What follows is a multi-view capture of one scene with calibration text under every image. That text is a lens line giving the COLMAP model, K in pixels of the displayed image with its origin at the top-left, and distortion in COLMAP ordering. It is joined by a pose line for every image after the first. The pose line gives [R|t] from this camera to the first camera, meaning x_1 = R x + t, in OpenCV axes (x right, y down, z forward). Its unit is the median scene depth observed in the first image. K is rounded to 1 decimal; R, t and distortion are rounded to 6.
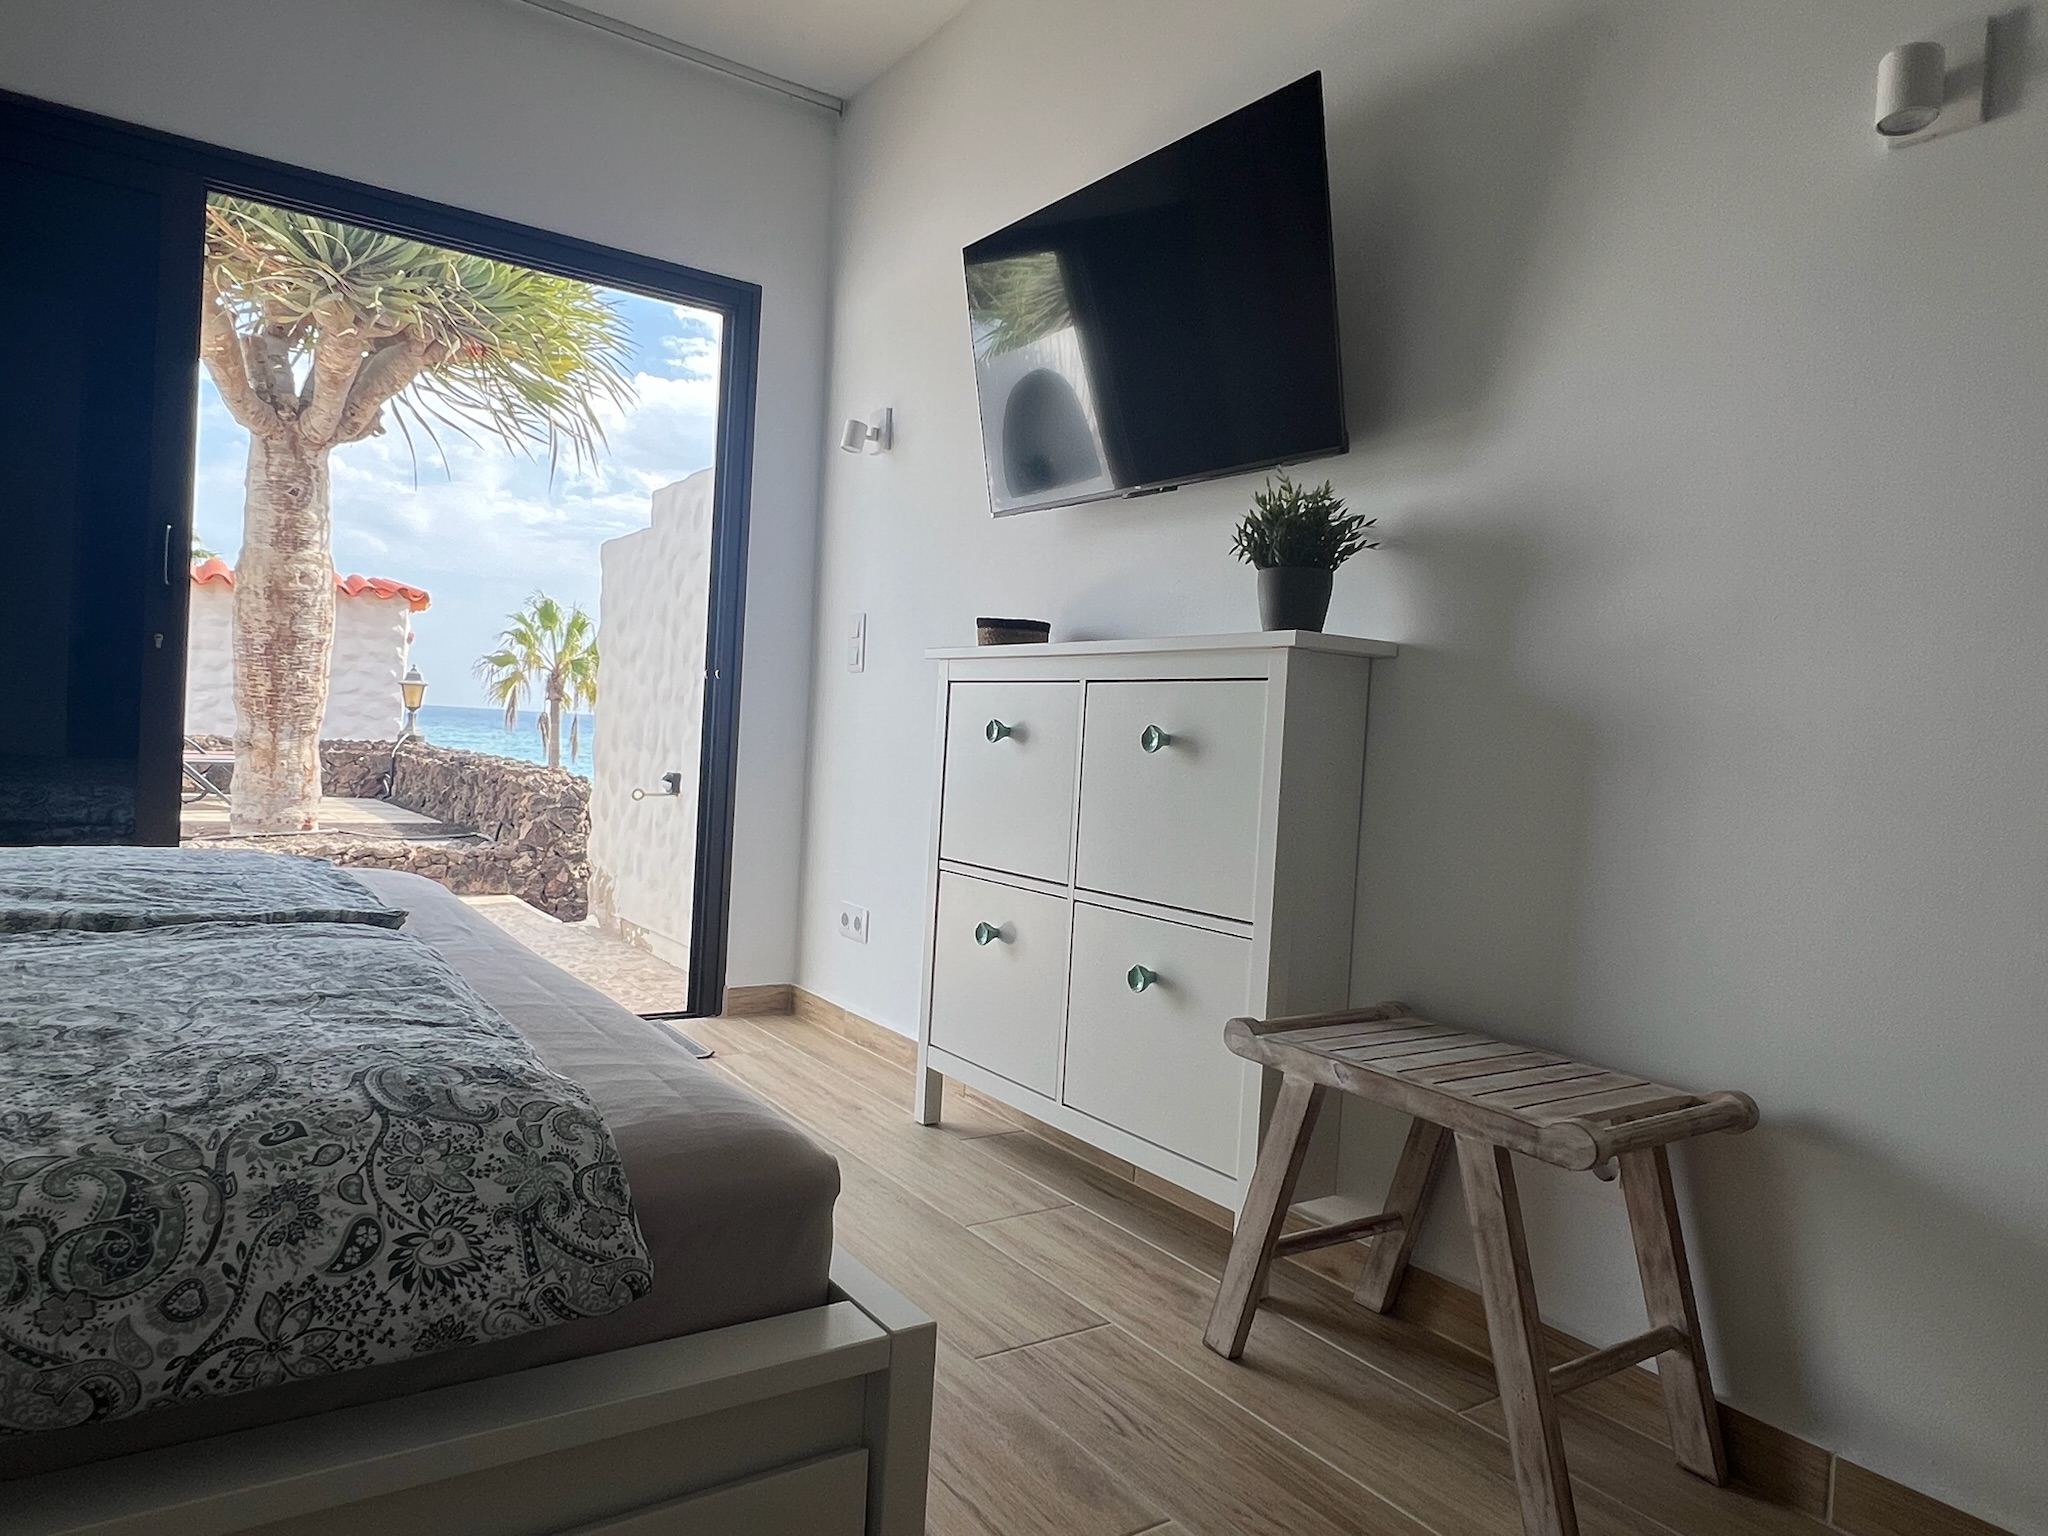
lens RADIAL K [[1259.1, 0, 1020.2], [0, 1259.1, 771.9], [0, 0, 1]] dist [-0.004692, -0.000634]
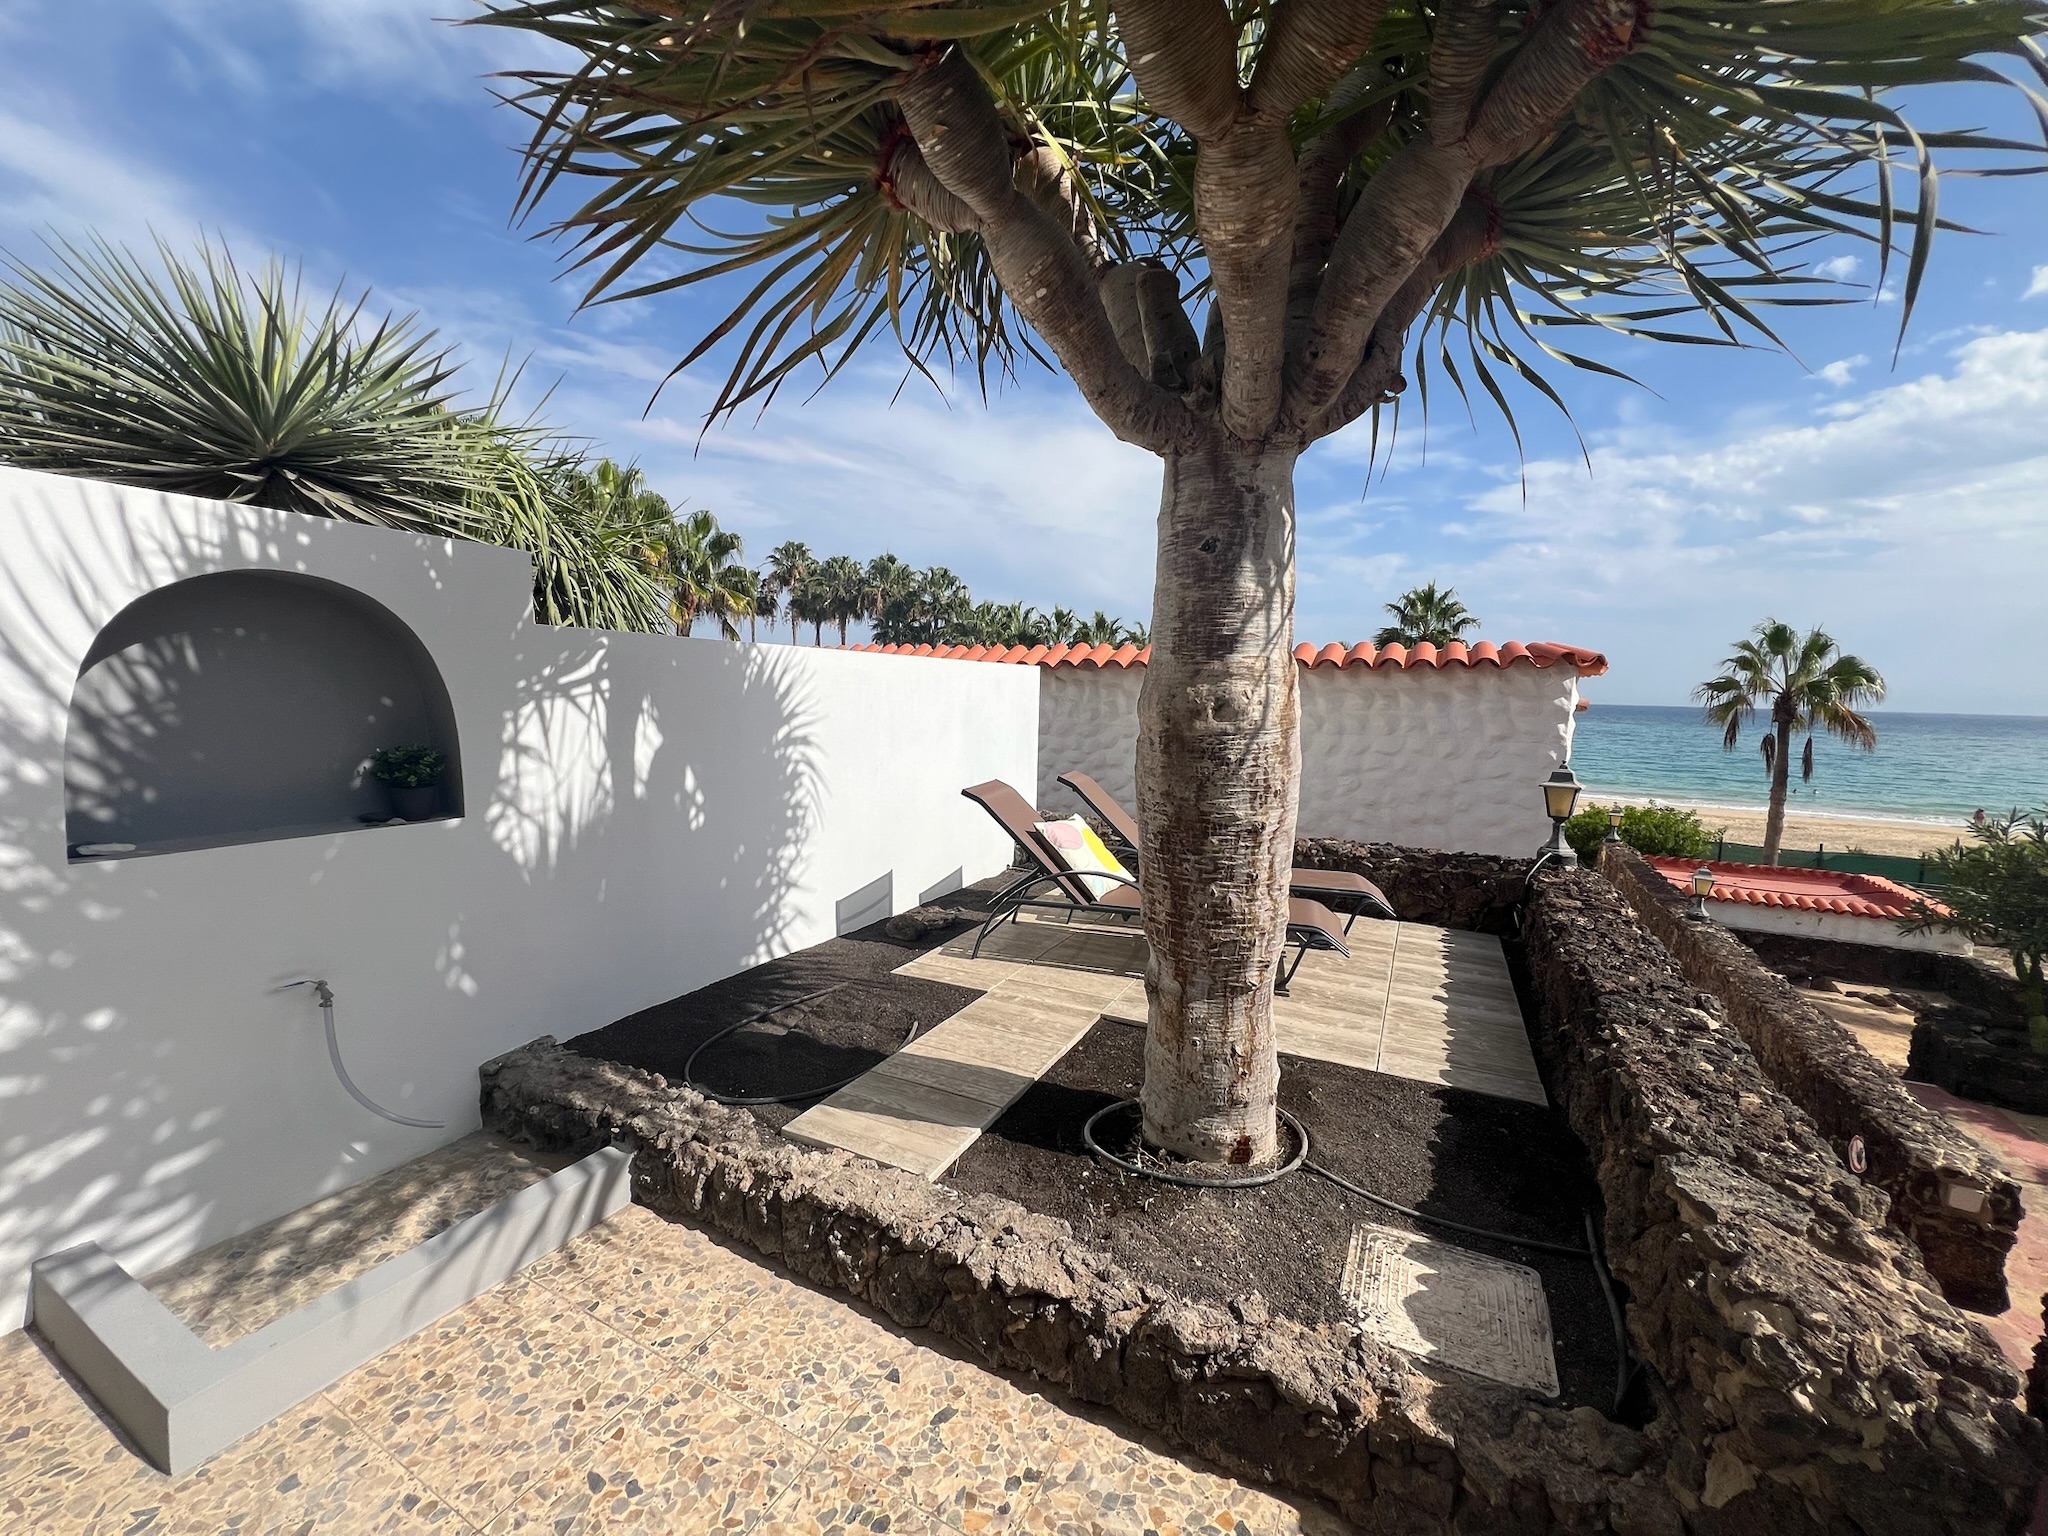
lens RADIAL K [[816.6, 0, 1021.6], [0, 816.6, 762.1], [0, 0, 1]] dist [0.000784, 0.000440]
pose [[0.453510, 0.034726, -0.890574, -0.300049], [-0.026408, 0.999325, 0.025519, -0.135908], [0.890860, 0.011945, 0.454121, 0.756492]]
